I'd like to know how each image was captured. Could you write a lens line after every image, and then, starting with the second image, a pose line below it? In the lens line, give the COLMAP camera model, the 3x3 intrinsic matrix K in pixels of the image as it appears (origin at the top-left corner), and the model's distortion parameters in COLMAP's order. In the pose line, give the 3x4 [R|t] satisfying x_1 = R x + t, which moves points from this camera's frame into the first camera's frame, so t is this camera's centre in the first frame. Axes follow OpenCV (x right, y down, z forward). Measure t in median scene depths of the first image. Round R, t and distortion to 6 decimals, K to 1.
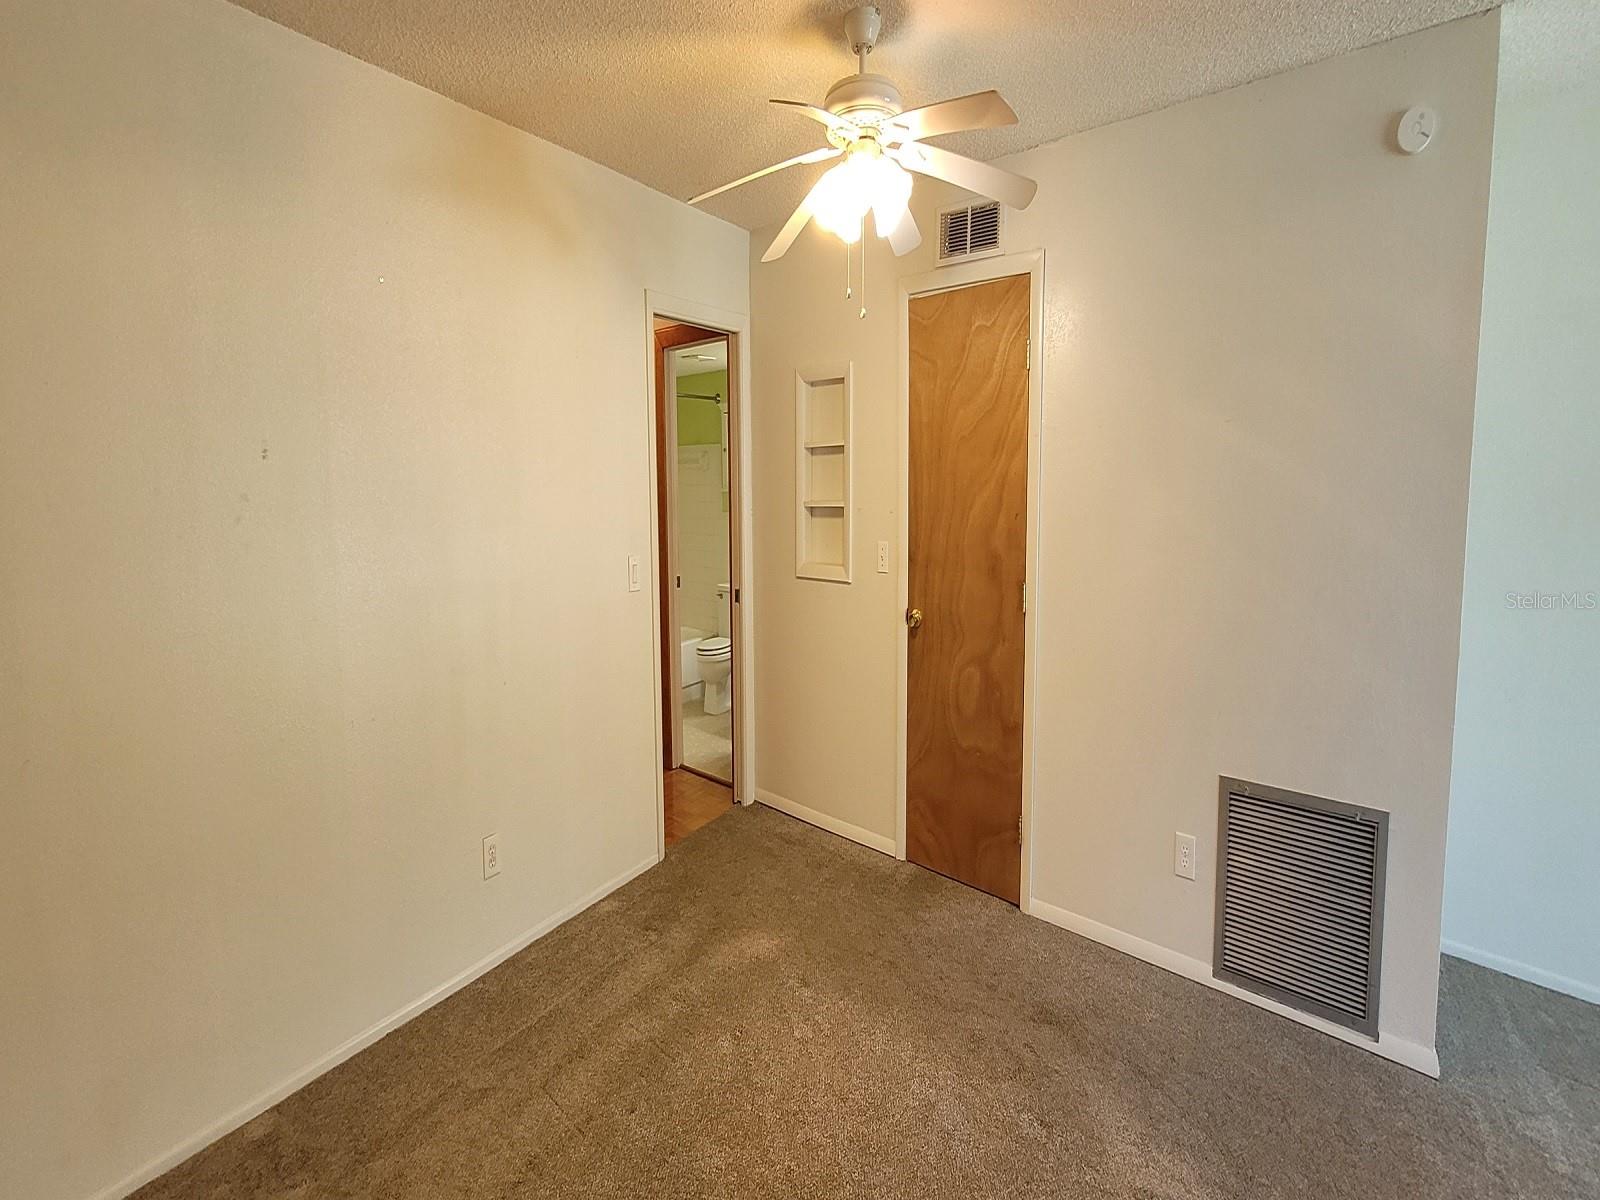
lens RADIAL K [[640.0, 0, 800.1], [0, 640.0, 515.7], [0, 0, 1]] dist [0.000495, 0.000244]
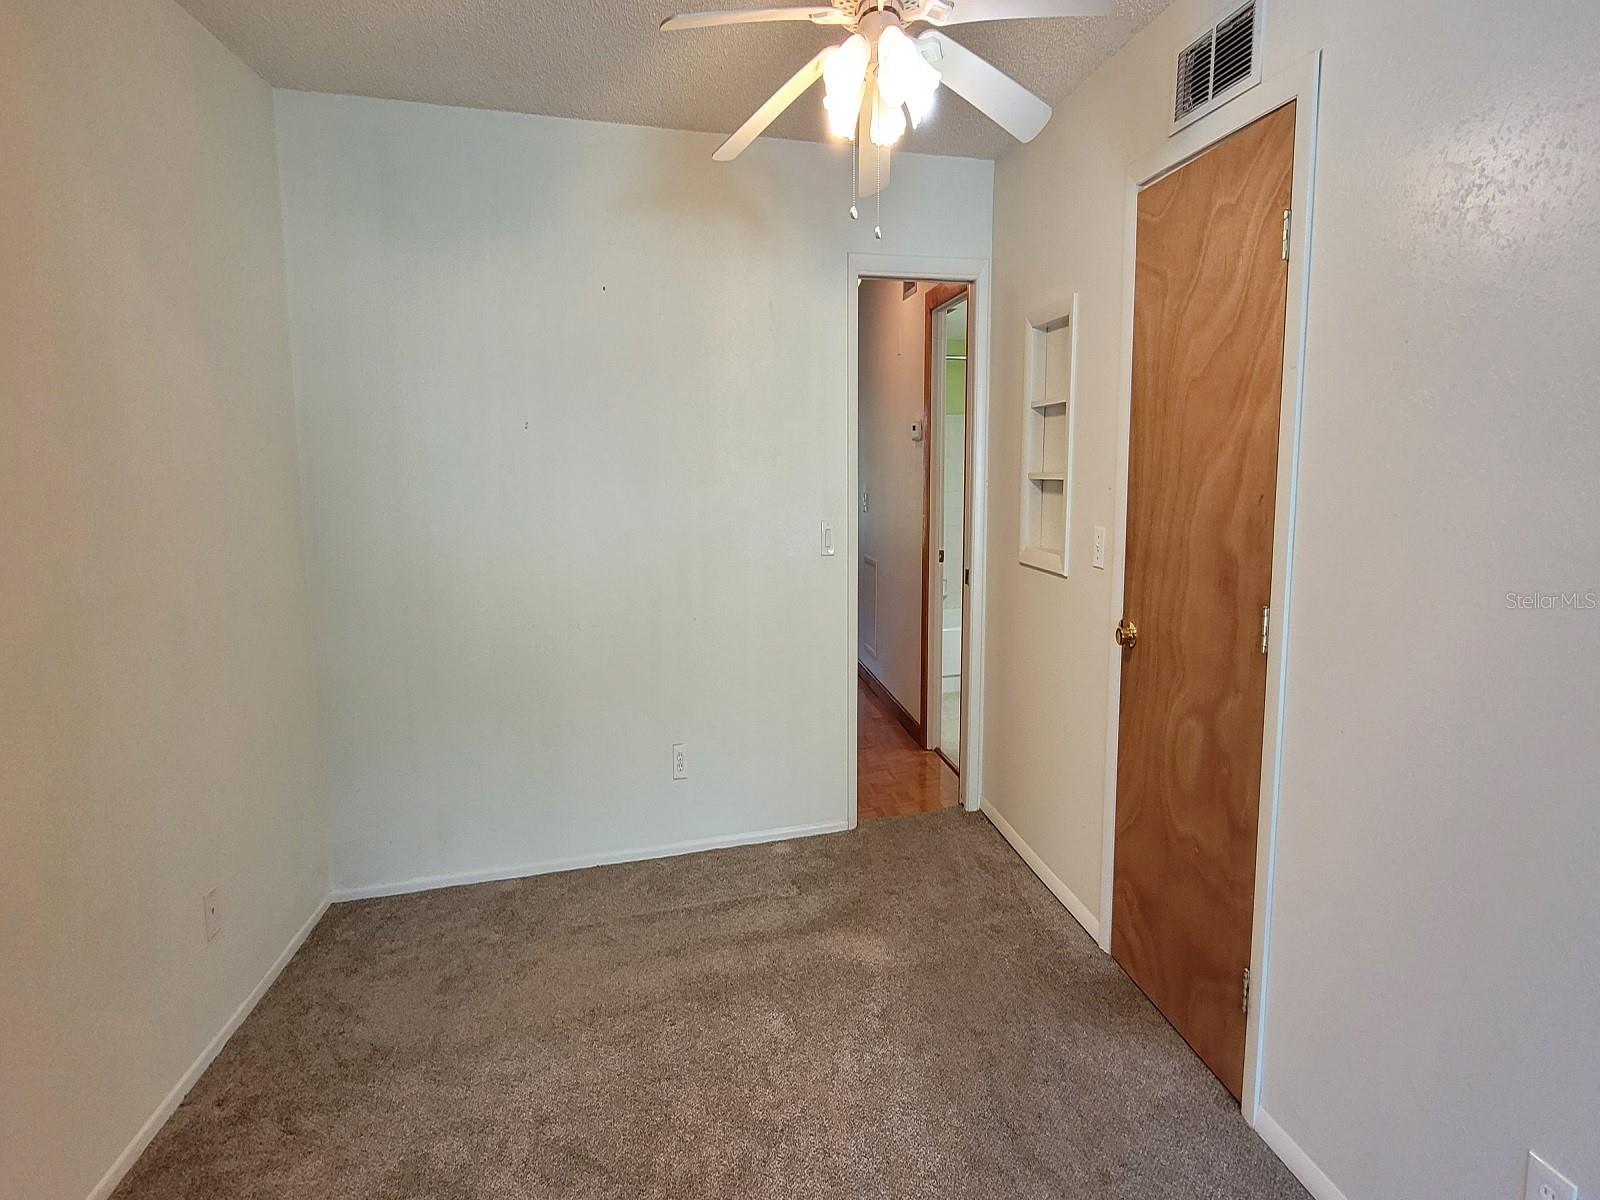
lens RADIAL K [[637.1, 0, 804.4], [0, 637.1, 503.0], [0, 0, 1]] dist [0.000937, 0.000158]
pose [[0.757466, 0.053192, -0.650704, 0.385170], [-0.041993, 0.998581, 0.032747, 0.002400], [0.651522, 0.002521, 0.758625, 0.220713]]
